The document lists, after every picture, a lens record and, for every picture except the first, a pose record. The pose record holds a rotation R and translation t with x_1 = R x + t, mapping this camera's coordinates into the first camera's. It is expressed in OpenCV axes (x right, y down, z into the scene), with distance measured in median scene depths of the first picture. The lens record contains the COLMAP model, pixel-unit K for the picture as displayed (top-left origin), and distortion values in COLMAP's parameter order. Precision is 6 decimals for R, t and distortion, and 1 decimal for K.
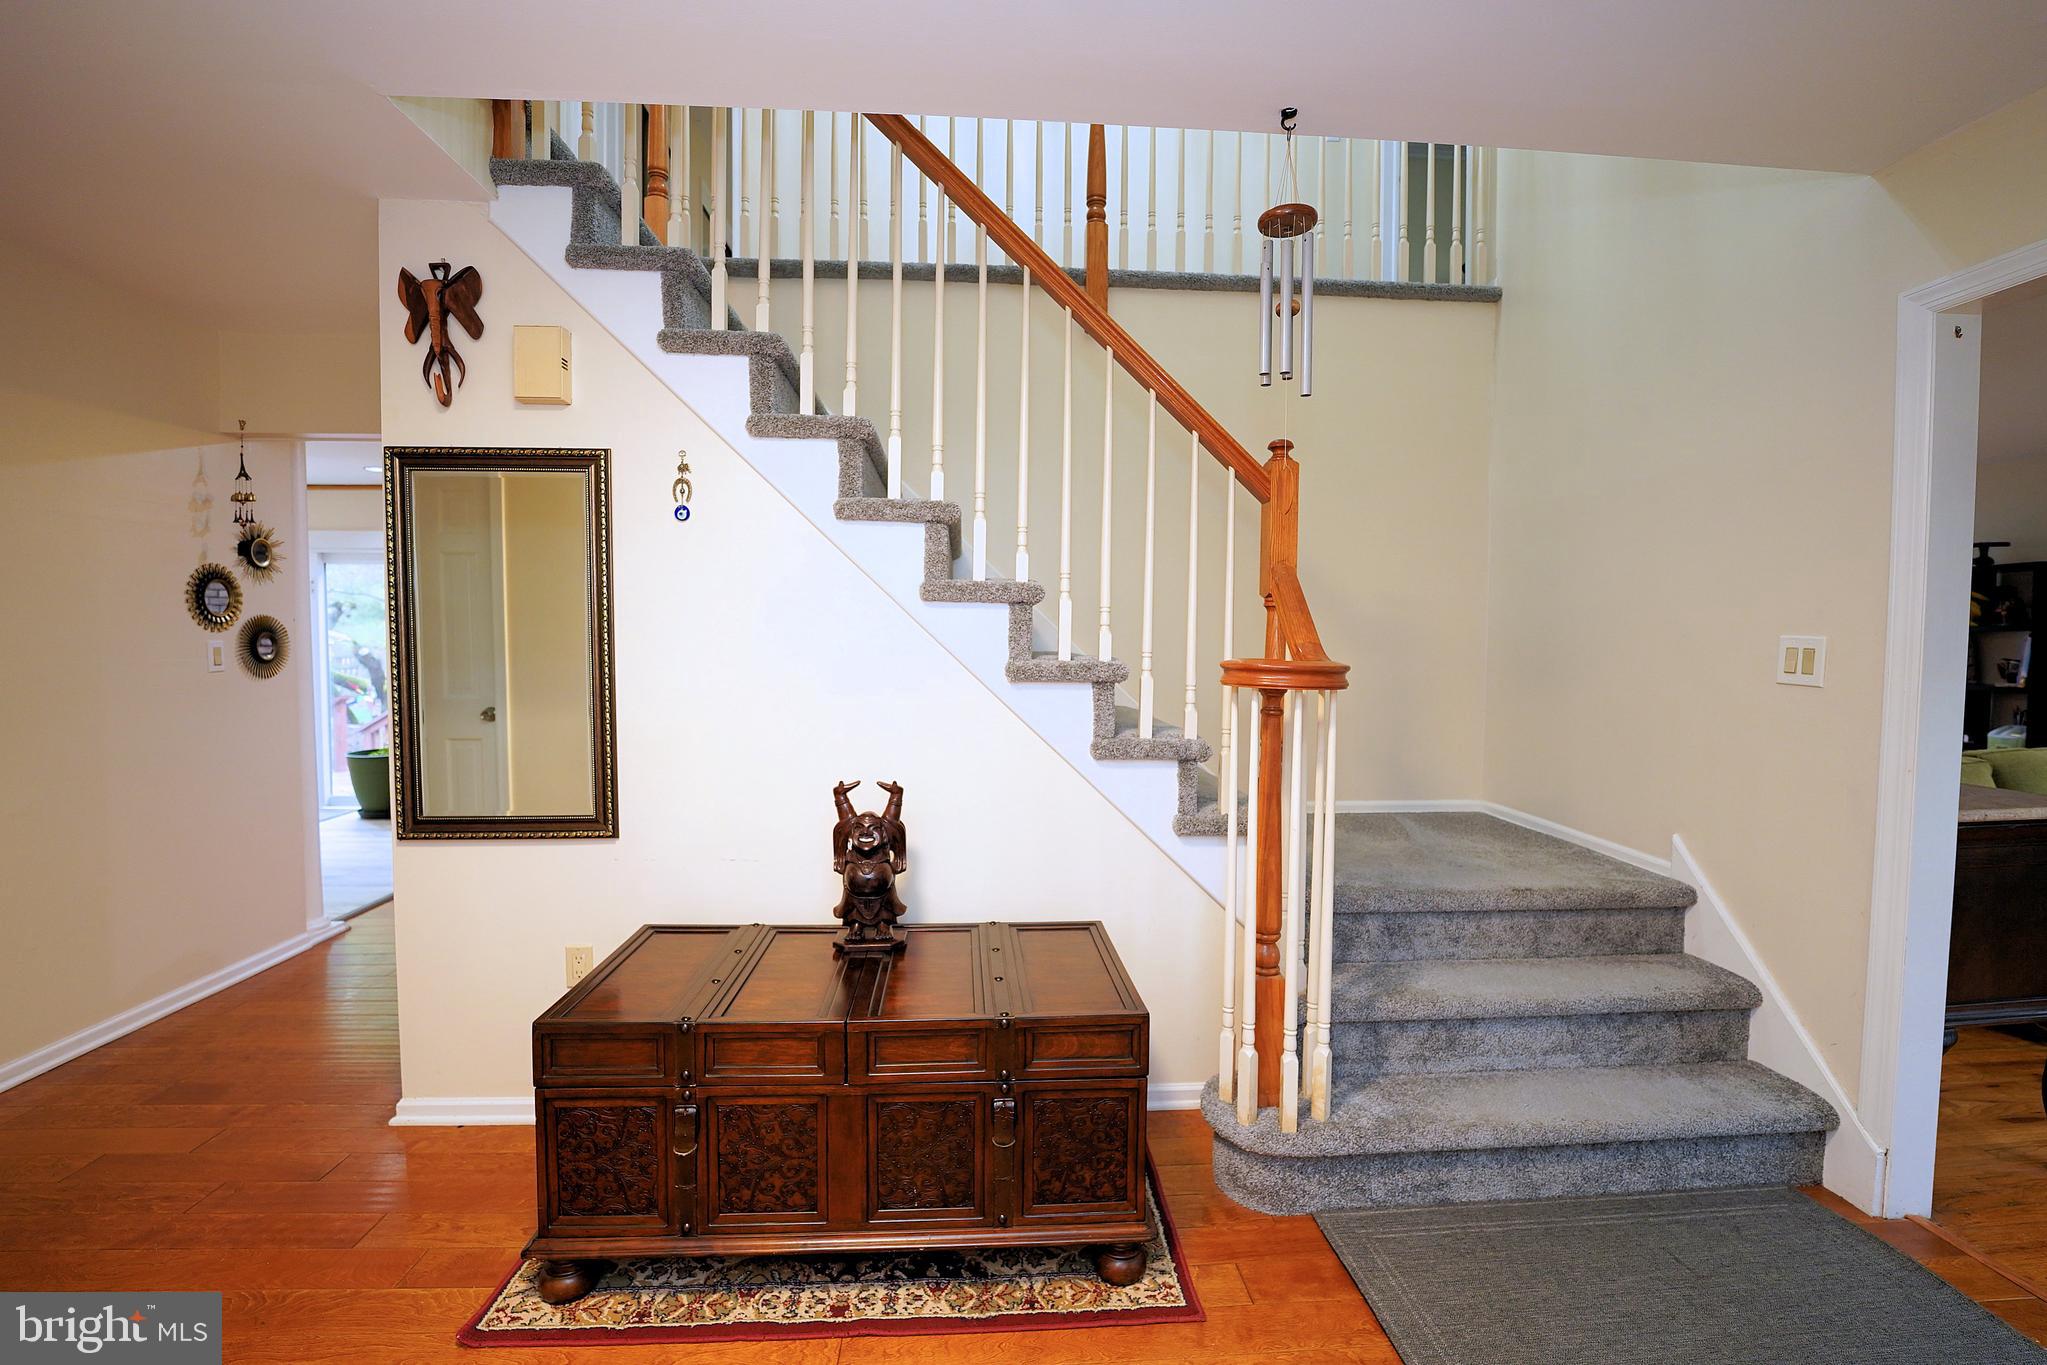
lens RADIAL K [[861.4, 0, 1023.5], [0, 861.4, 682.5], [0, 0, 1]] dist [-0.035305, 0.006138]
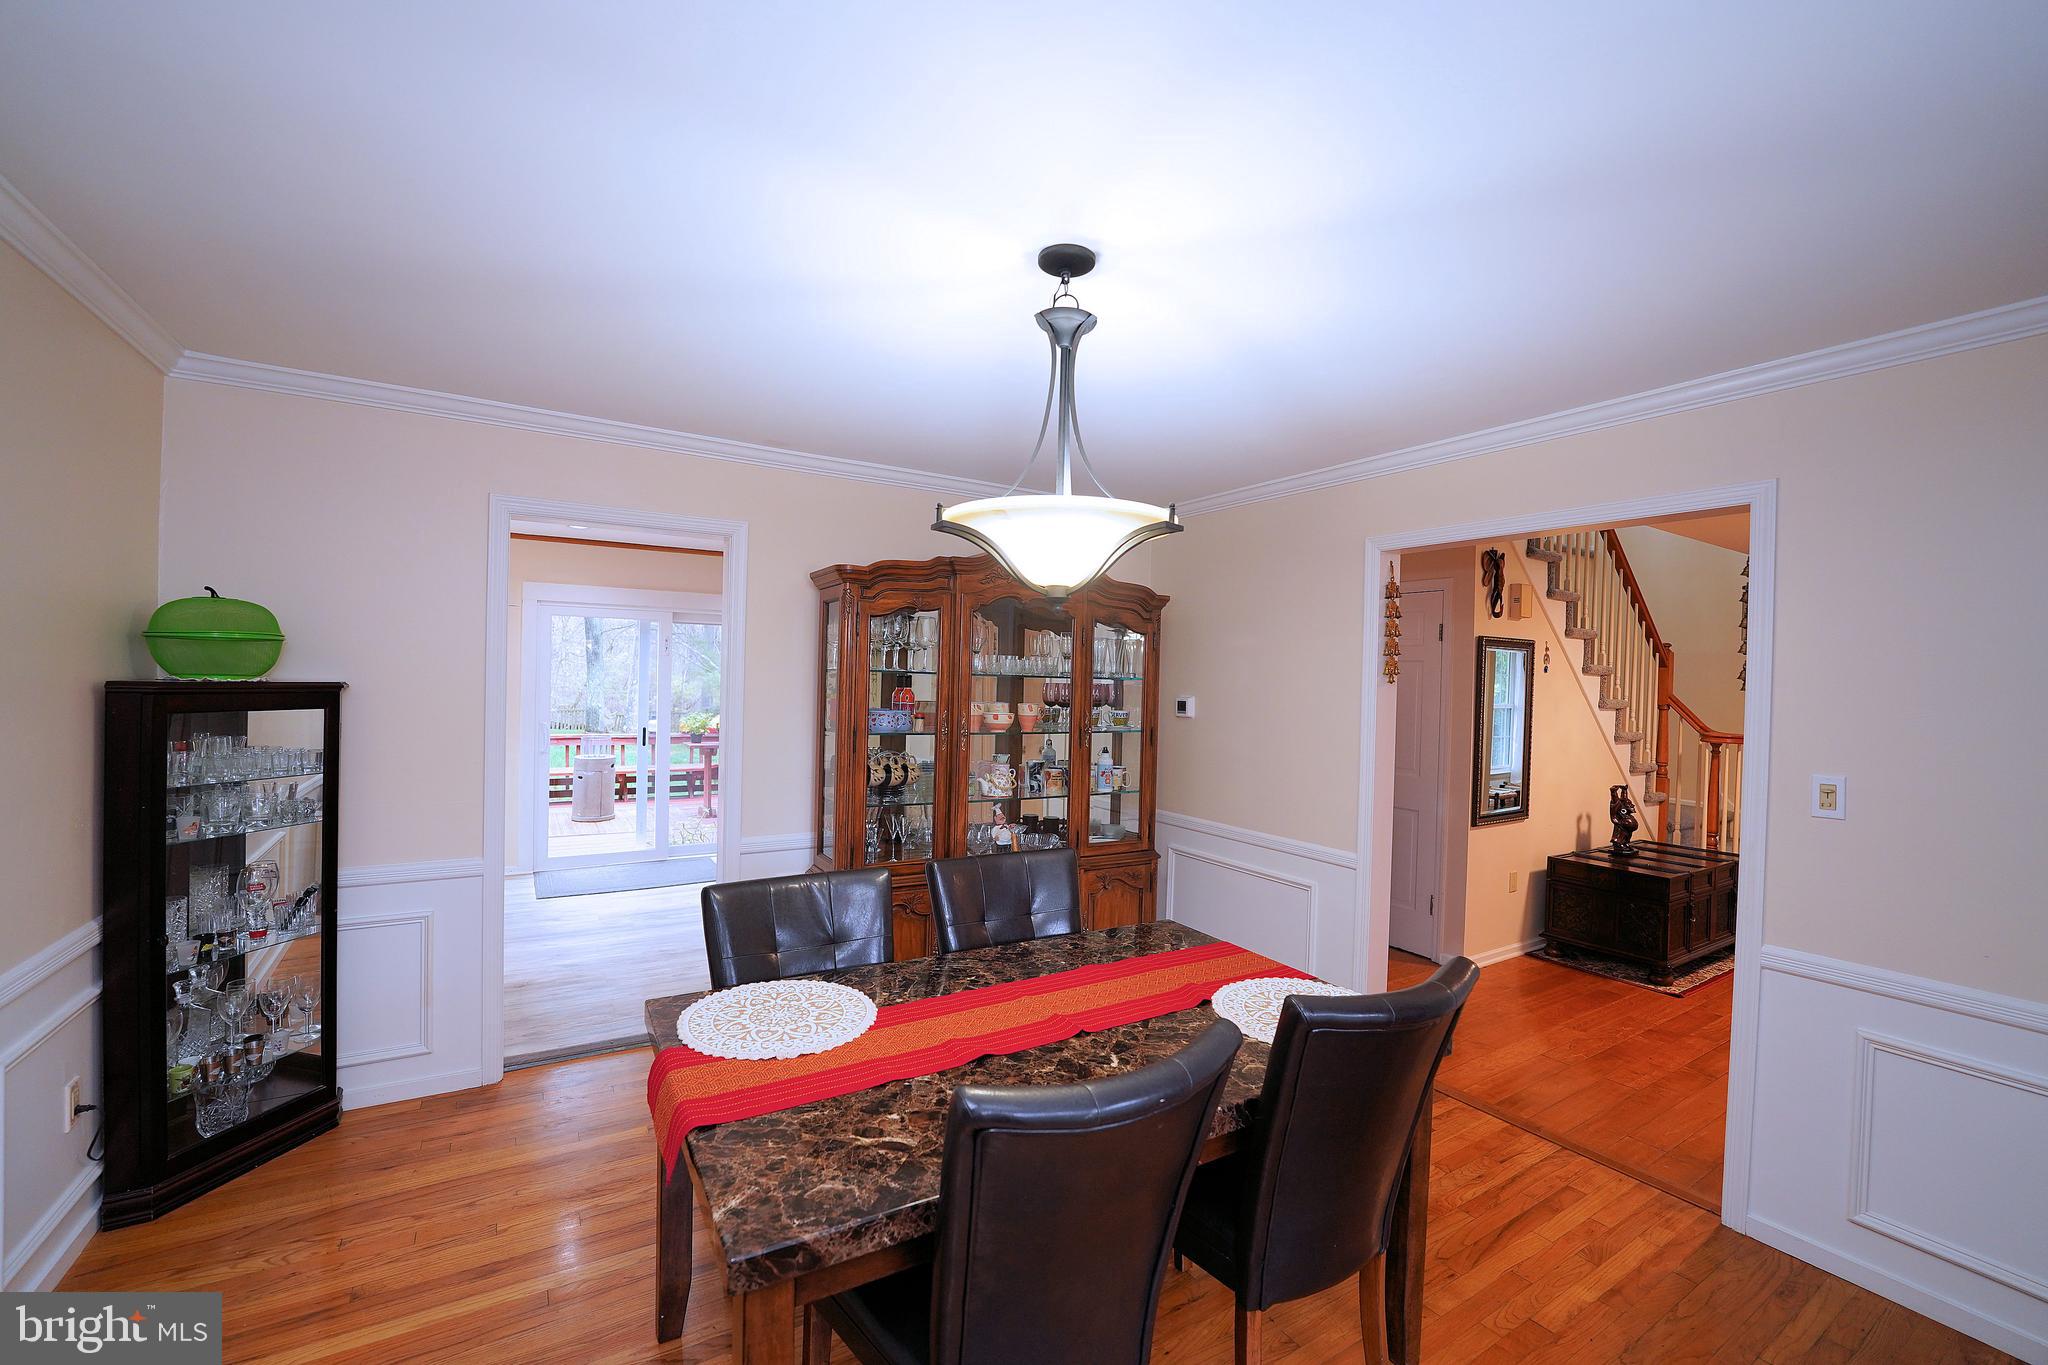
lens RADIAL K [[787.7, 0, 1018.7], [0, 787.7, 701.7], [0, 0, 1]] dist [-0.028821, 0.000038]
pose [[0.902864, 0.000988, 0.429924, -2.530013], [0.004570, 0.999919, -0.011896, -0.097887], [-0.429901, 0.012706, 0.902787, -0.229103]]
